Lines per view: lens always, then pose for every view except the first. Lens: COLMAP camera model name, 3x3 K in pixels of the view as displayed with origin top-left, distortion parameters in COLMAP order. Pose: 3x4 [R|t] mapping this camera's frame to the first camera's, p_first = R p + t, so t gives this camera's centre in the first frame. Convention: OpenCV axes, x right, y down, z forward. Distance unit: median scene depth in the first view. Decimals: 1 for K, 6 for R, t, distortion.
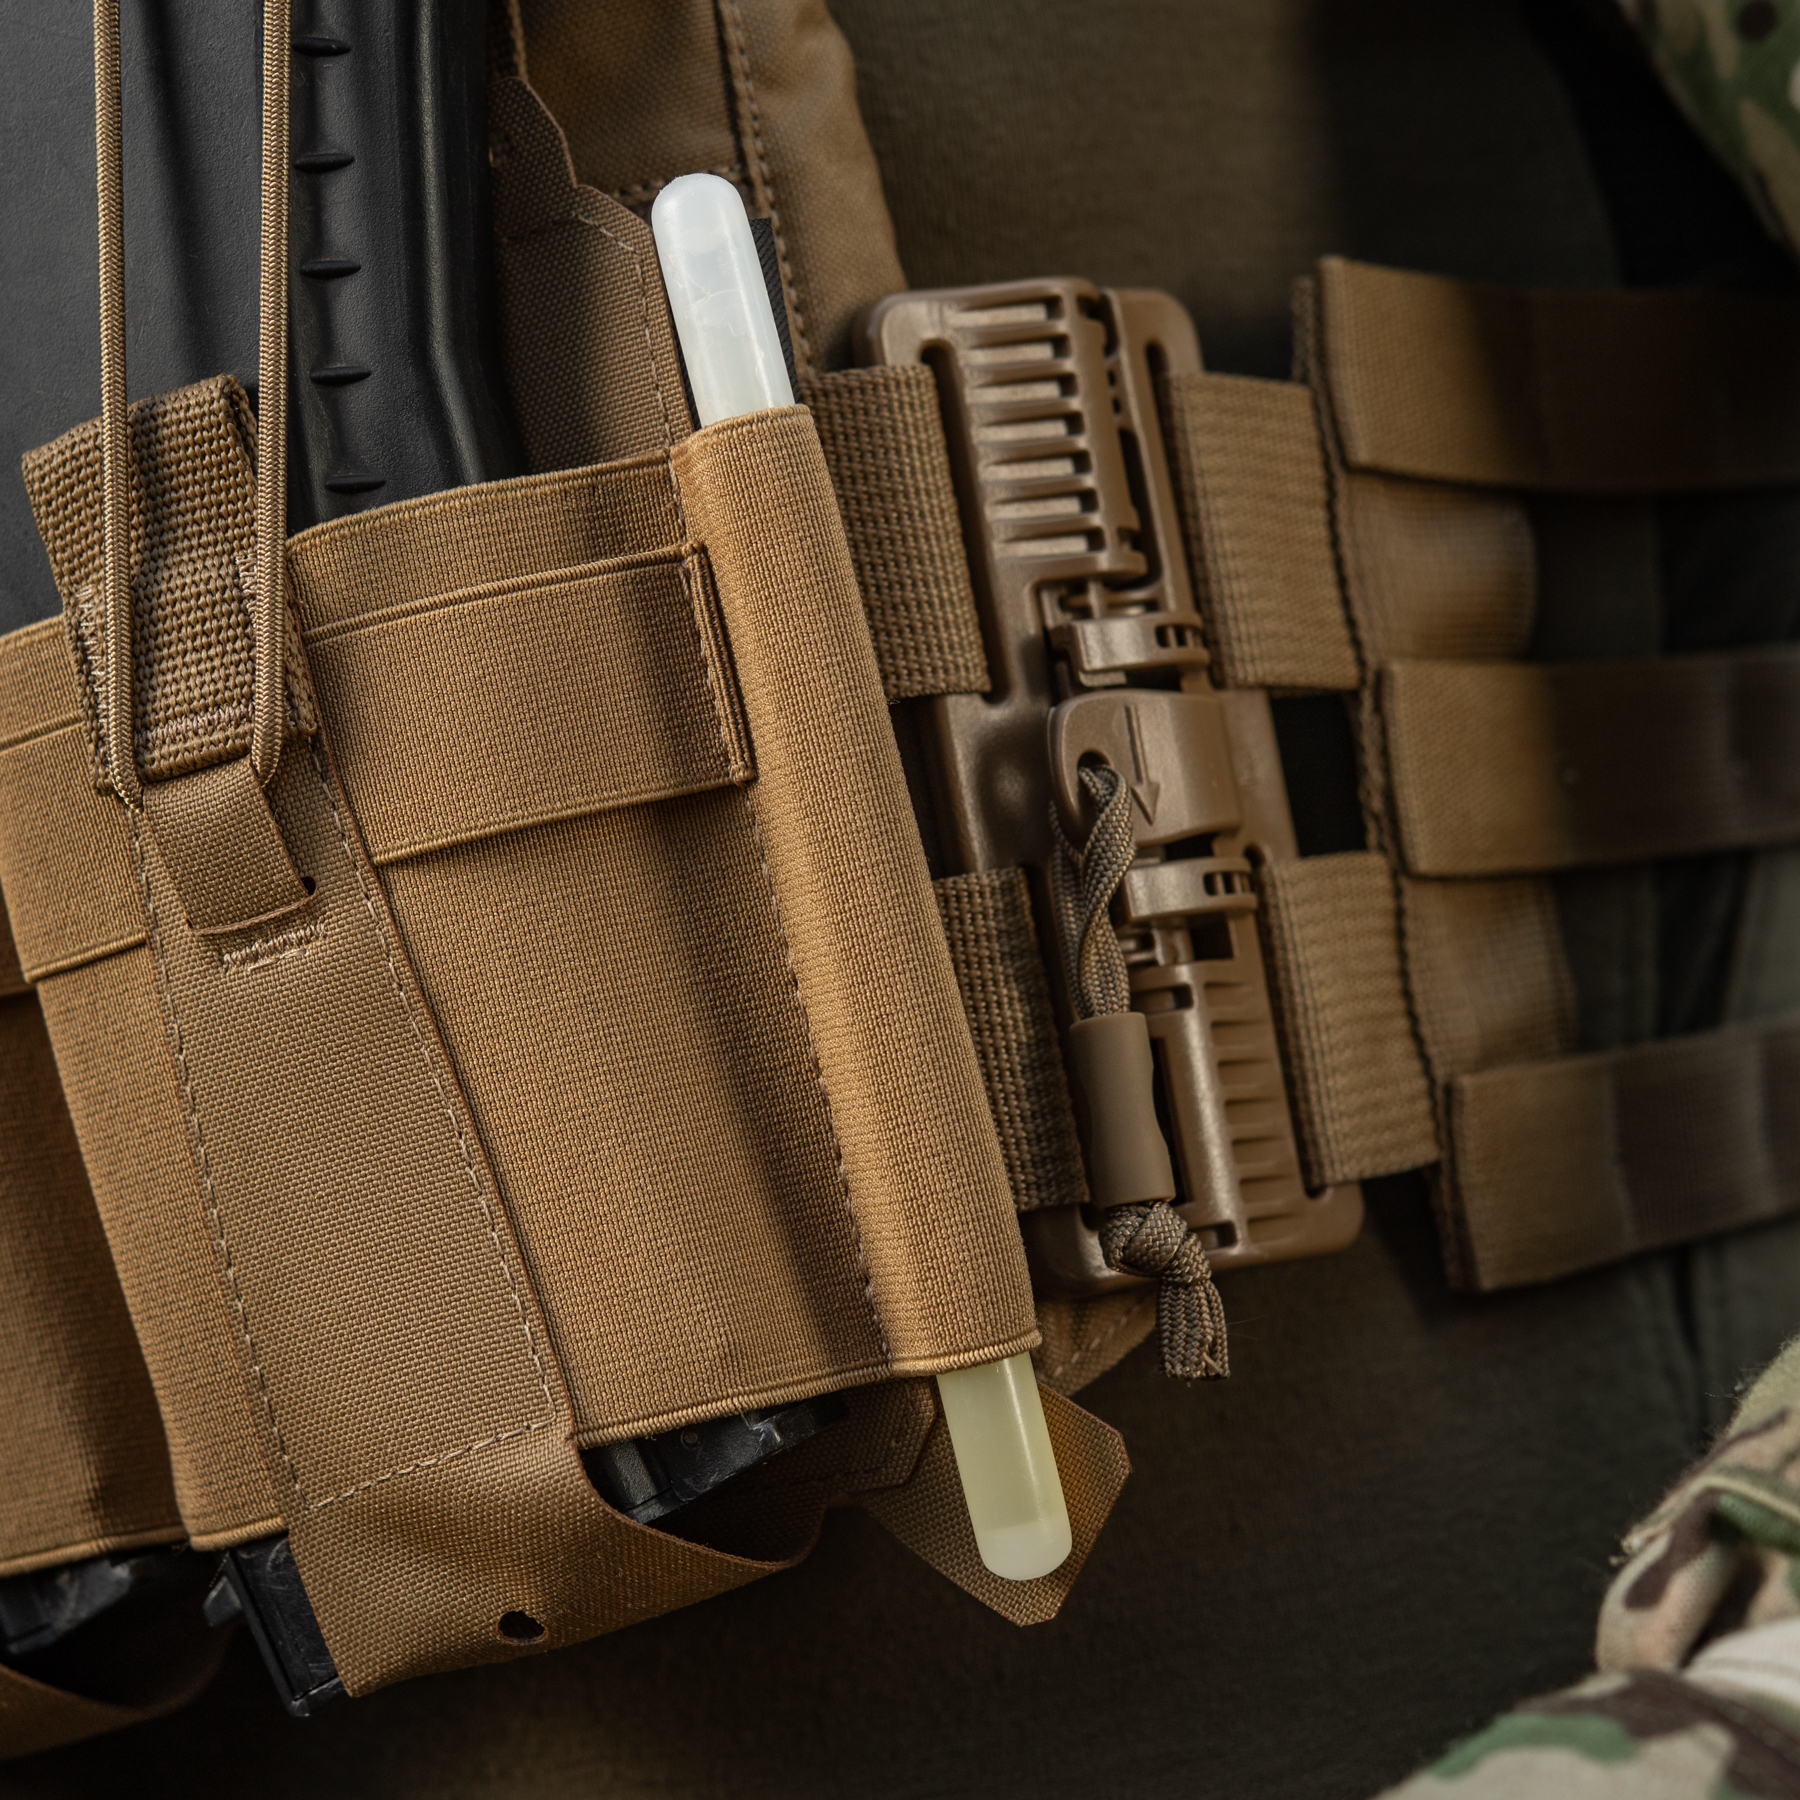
lens RADIAL K [[4887.9, 0, 979.6], [0, 4887.9, 904.5], [0, 0, 1]] dist [0.049902, -0.189023]
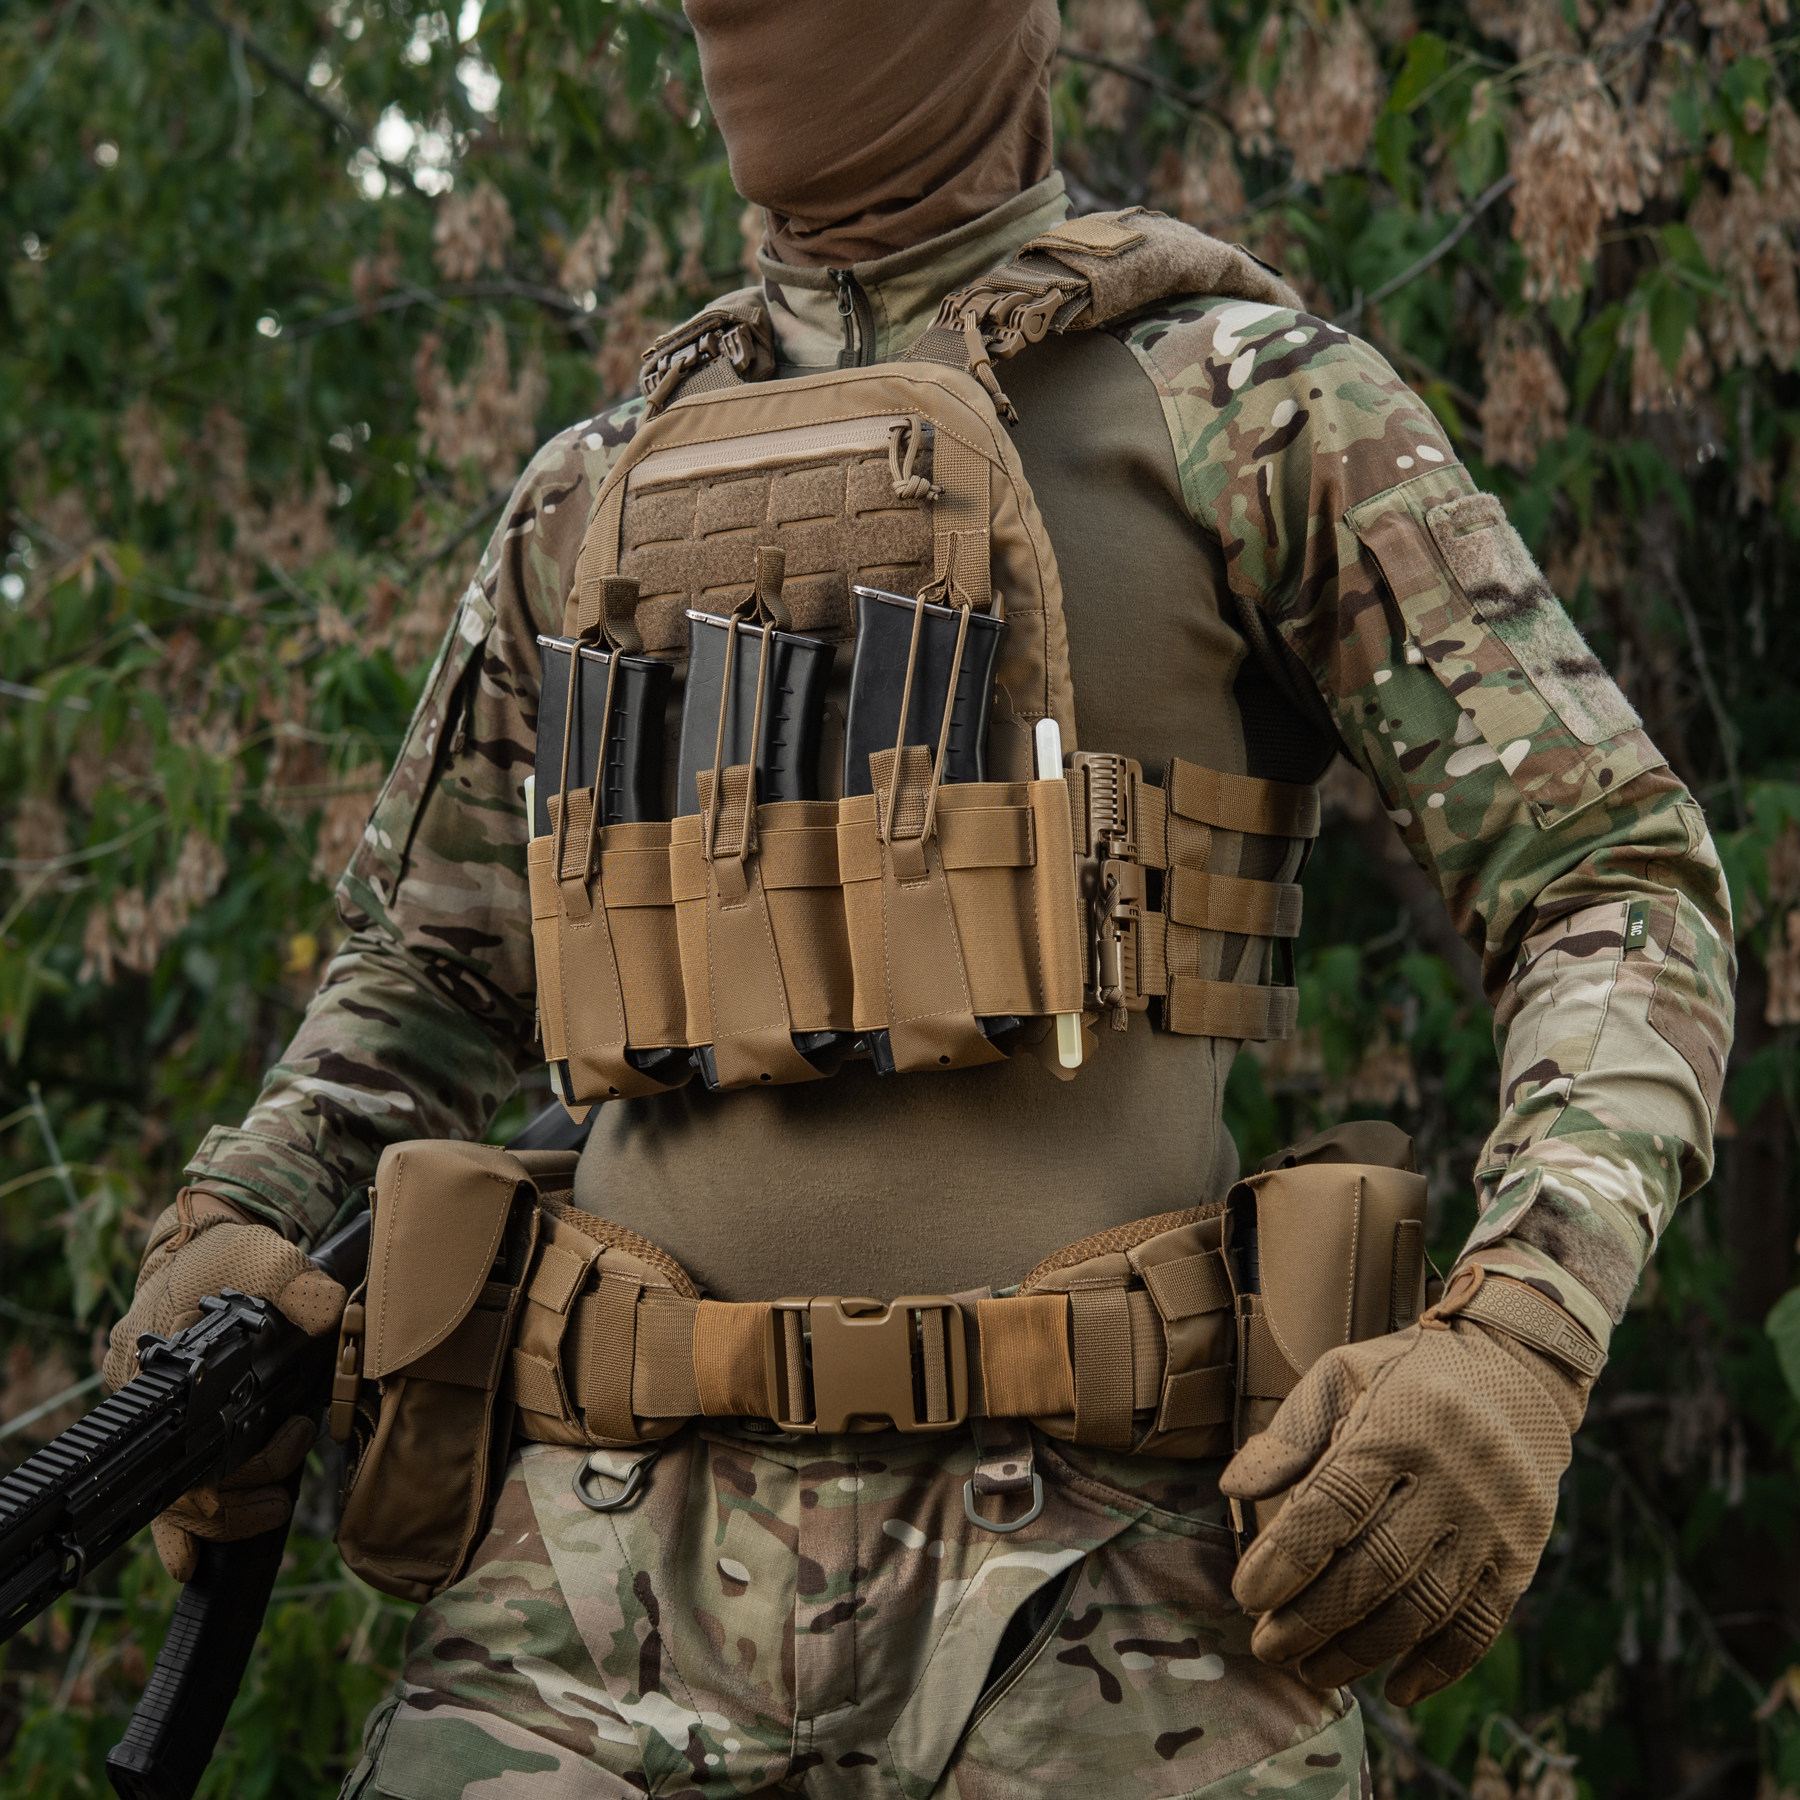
lens RADIAL K [[4887.9, 0, 979.6], [0, 4887.9, 904.5], [0, 0, 1]] dist [0.049902, -0.189023]
pose [[0.969693, 0.174779, 0.170729, -0.775065], [-0.166595, 0.984121, -0.061255, 0.261967], [-0.178724, 0.030956, 0.983412, -2.976917]]
